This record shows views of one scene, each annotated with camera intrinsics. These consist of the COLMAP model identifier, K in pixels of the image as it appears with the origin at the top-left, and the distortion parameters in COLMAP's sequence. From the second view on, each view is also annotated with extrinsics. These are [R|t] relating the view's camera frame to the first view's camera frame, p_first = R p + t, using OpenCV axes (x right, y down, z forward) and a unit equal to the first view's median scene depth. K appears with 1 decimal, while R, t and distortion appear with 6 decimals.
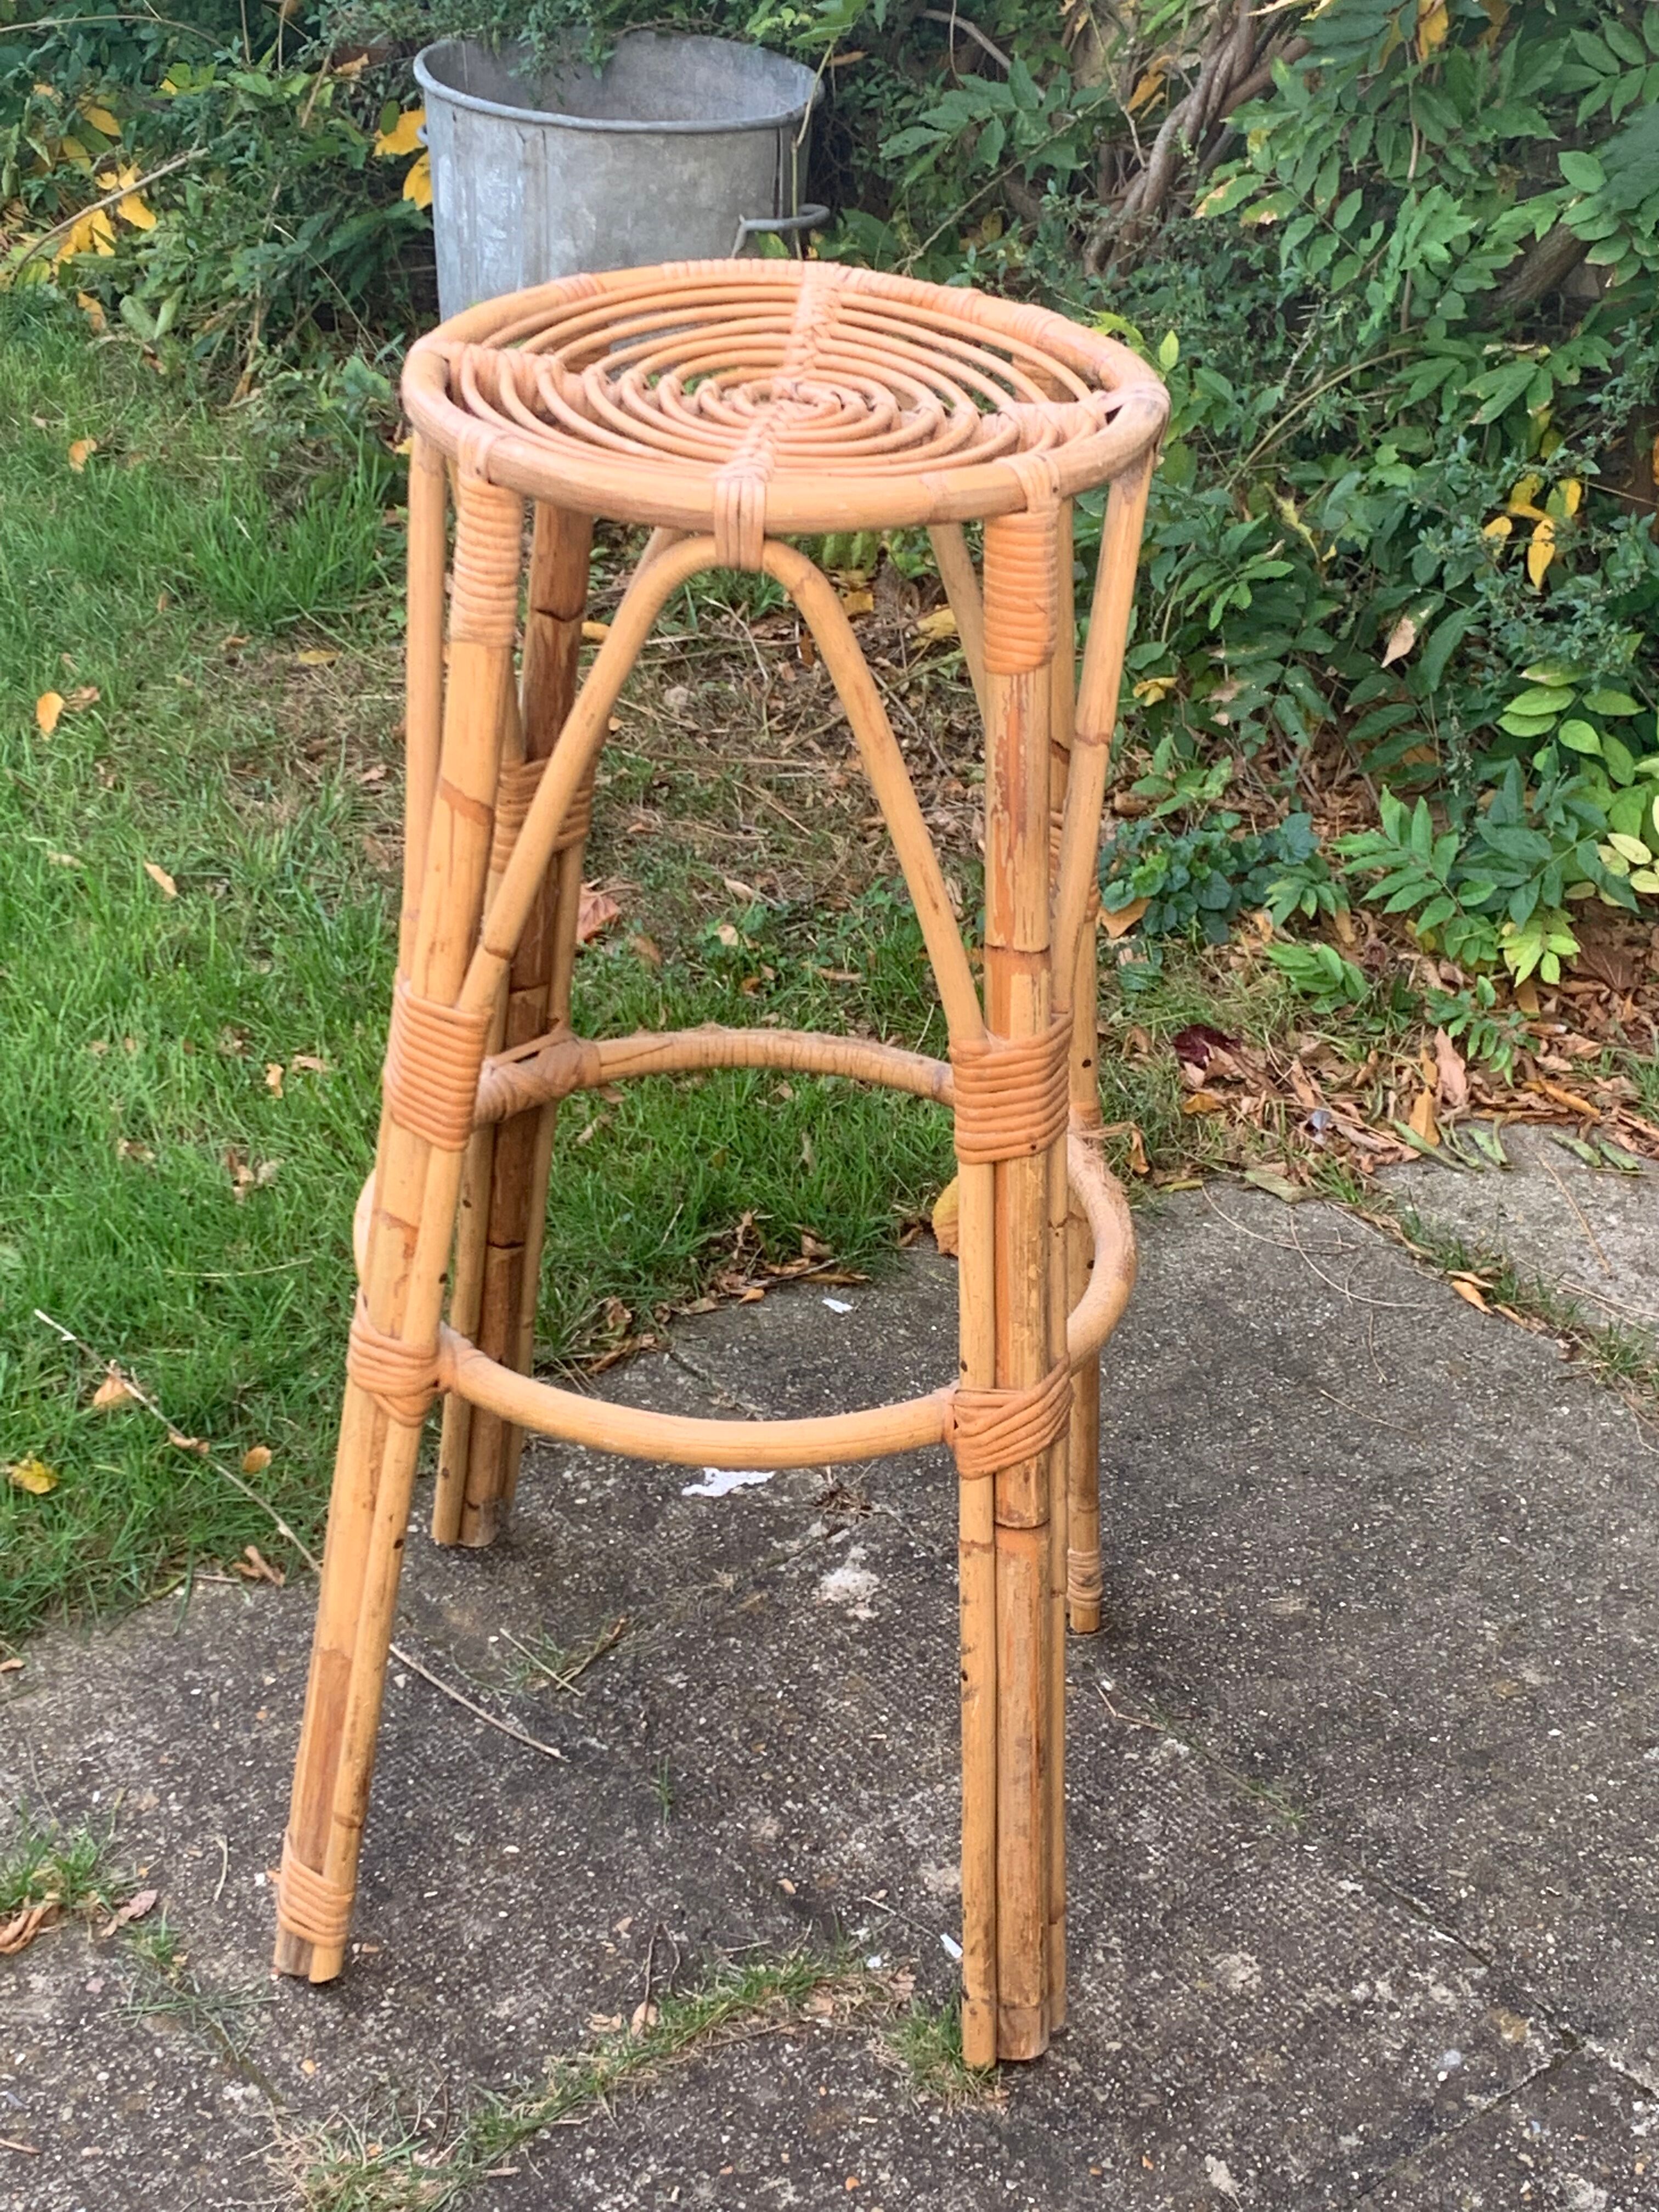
lens RADIAL K [[3481.8, 0, 828.9], [0, 3481.8, 1040.2], [0, 0, 1]] dist [0.244098, -0.851679]
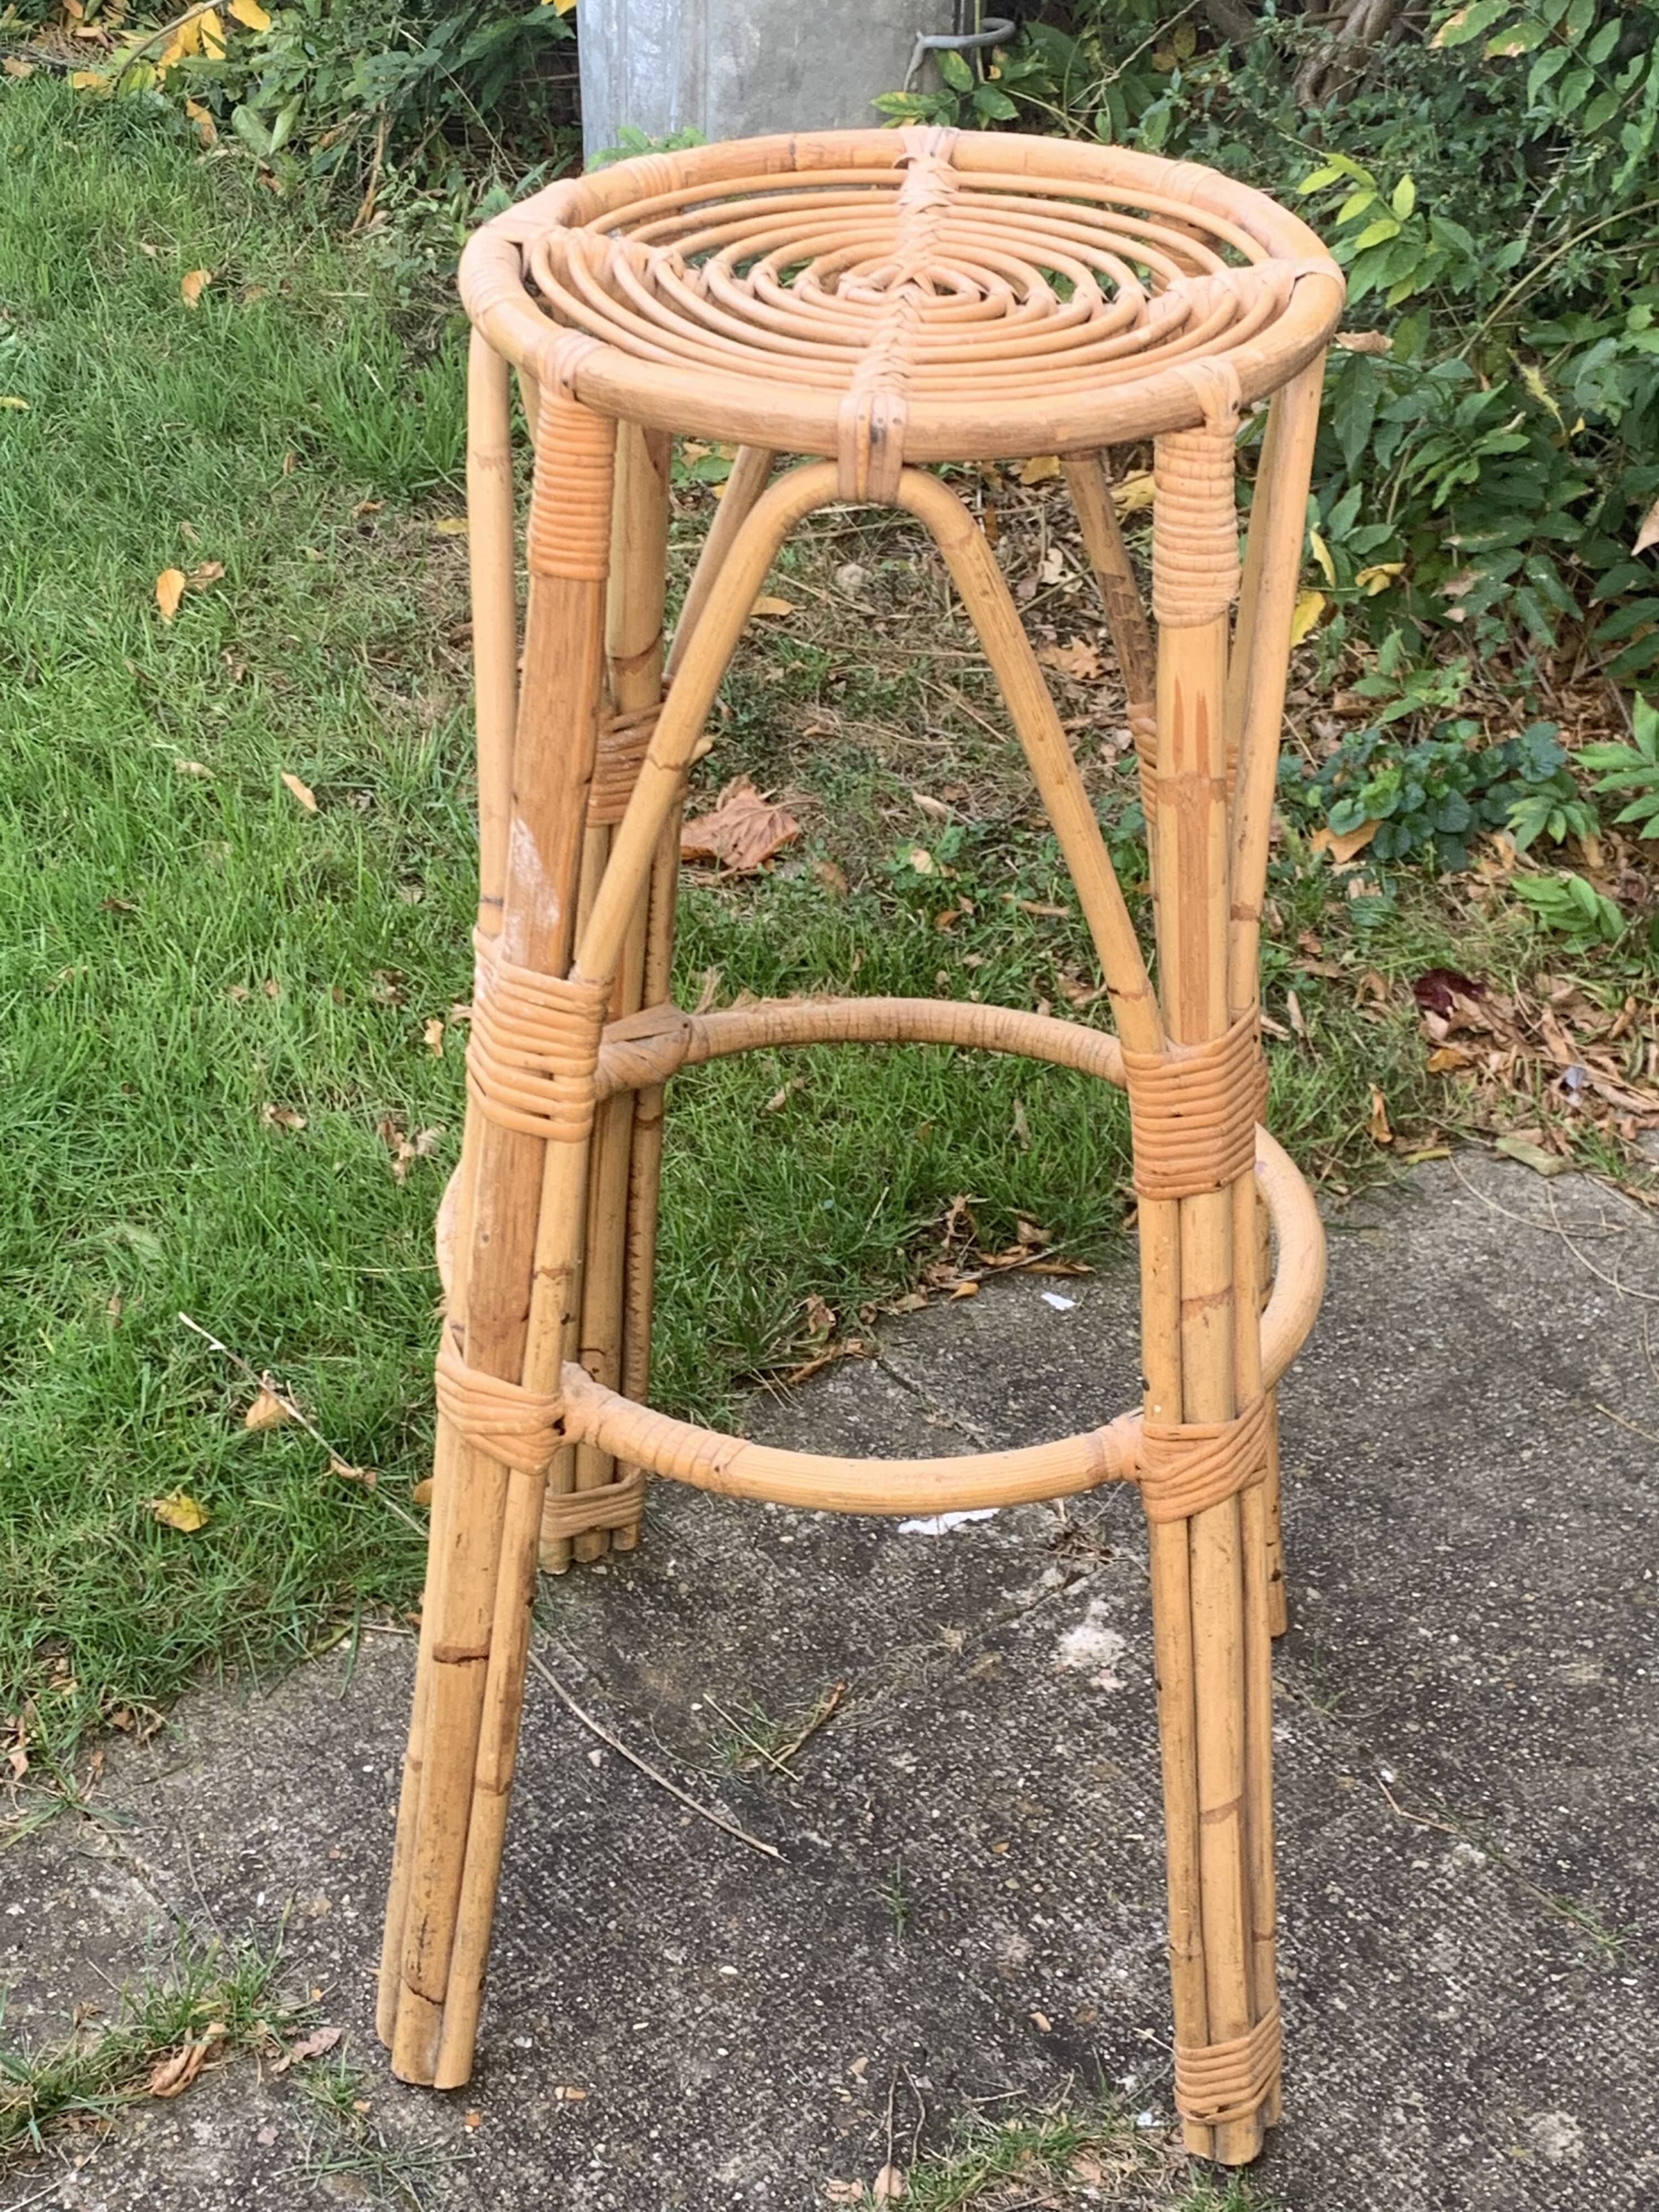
lens RADIAL K [[3468.8, 0, 883.5], [0, 3468.8, 1049.7], [0, 0, 1]] dist [0.232910, -0.785744]
pose [[0.999922, 0.012369, -0.001804, -0.043447], [-0.012208, 0.997363, 0.071542, -0.054576], [0.002684, -0.071515, 0.997436, 0.110507]]
